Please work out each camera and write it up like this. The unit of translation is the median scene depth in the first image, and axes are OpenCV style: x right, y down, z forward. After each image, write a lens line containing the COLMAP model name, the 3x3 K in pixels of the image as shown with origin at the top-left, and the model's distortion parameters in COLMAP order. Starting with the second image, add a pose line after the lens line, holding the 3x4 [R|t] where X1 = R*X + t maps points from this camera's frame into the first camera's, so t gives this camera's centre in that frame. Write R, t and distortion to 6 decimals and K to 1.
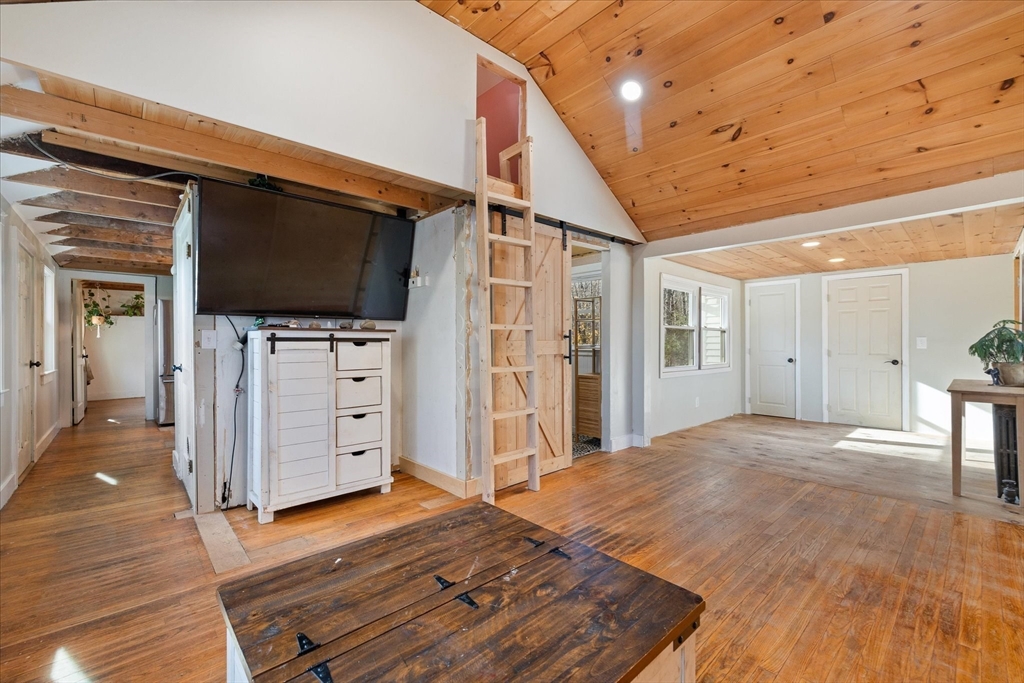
lens RADIAL K [[429.5, 0, 511.7], [0, 429.5, 344.6], [0, 0, 1]] dist [0.001141, 0.000616]
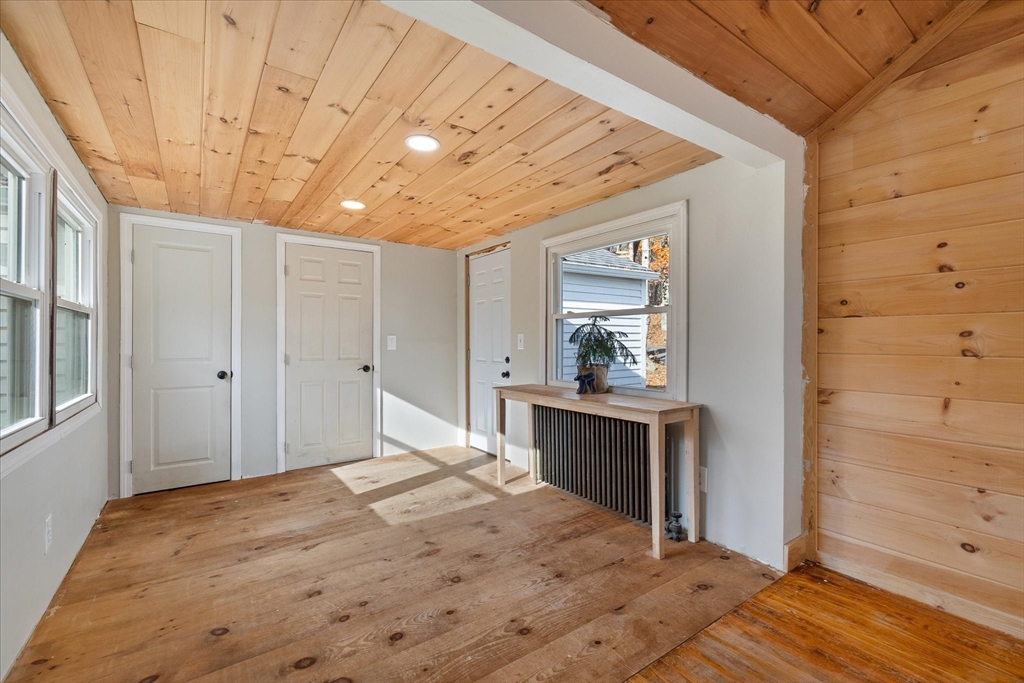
lens RADIAL K [[439.4, 0, 512.0], [0, 439.4, 341.5], [0, 0, 1]] dist [0.000106, -0.000028]
pose [[0.119478, 0.000830, 0.992836, 0.274333], [0.004316, 0.999990, -0.001356, -0.006215], [-0.992827, 0.004448, 0.119473, 1.110040]]
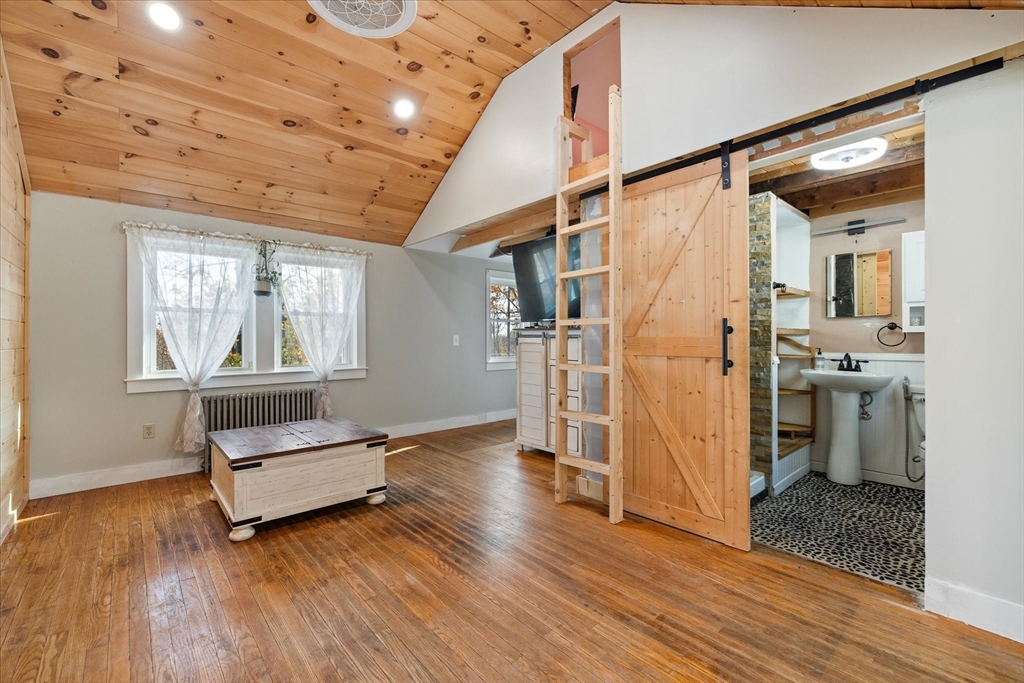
lens RADIAL K [[432.9, 0, 511.2], [0, 432.9, 338.1], [0, 0, 1]] dist [0.000185, -0.000084]
pose [[-0.018010, 0.001128, -0.999837, 0.868935], [-0.005730, 0.999983, 0.001231, -0.006060], [0.999821, 0.005751, -0.018003, 0.818626]]
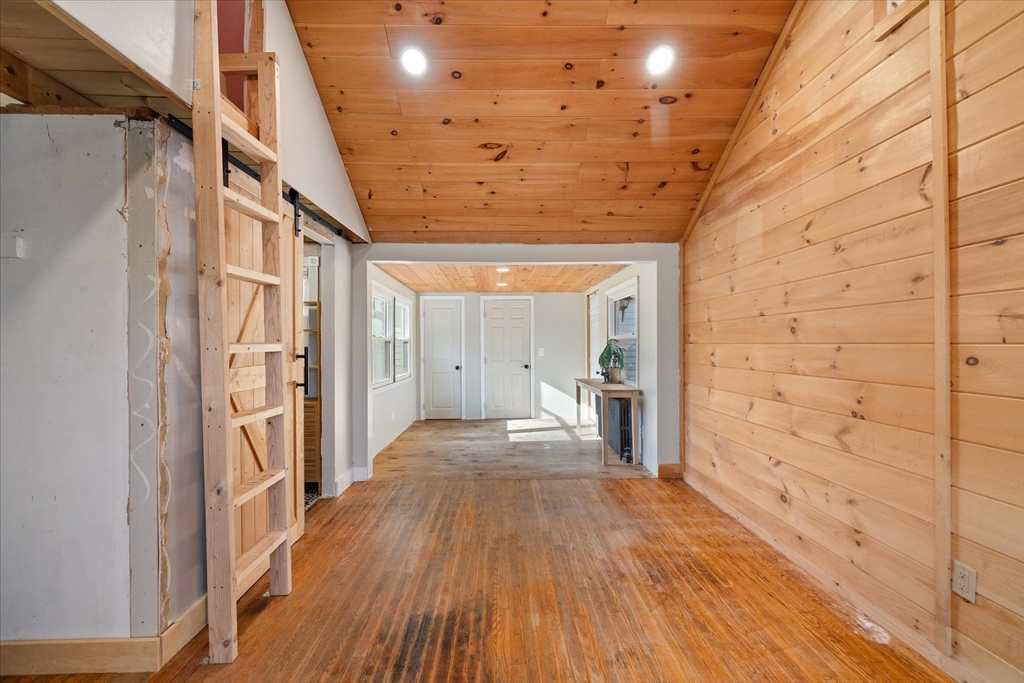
lens RADIAL K [[429.5, 0, 511.7], [0, 429.5, 344.6], [0, 0, 1]] dist [0.001141, 0.000616]
pose [[0.654610, -0.003344, 0.755959, -0.213834], [0.008203, 0.999963, -0.002681, -0.038515], [-0.755922, 0.007956, 0.654613, 0.300558]]
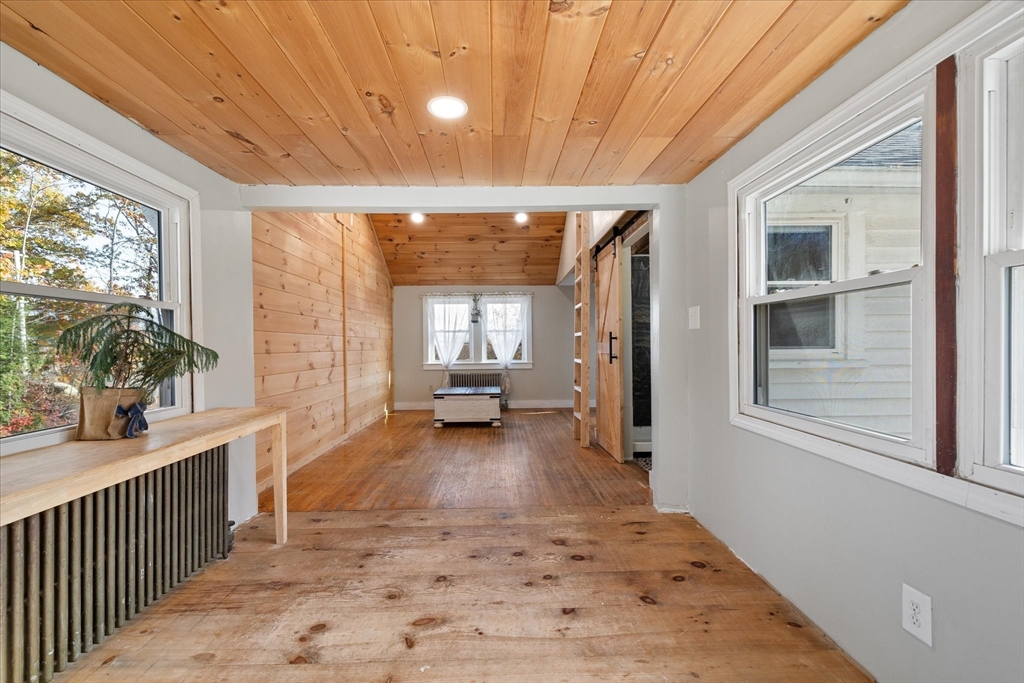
lens RADIAL K [[429.5, 0, 511.7], [0, 429.5, 344.6], [0, 0, 1]] dist [0.001141, 0.000616]
pose [[-0.651039, 0.005526, -0.759024, 1.296061], [0.005354, 0.999982, 0.002689, -0.006658], [0.759025, -0.002313, -0.651057, 1.750500]]
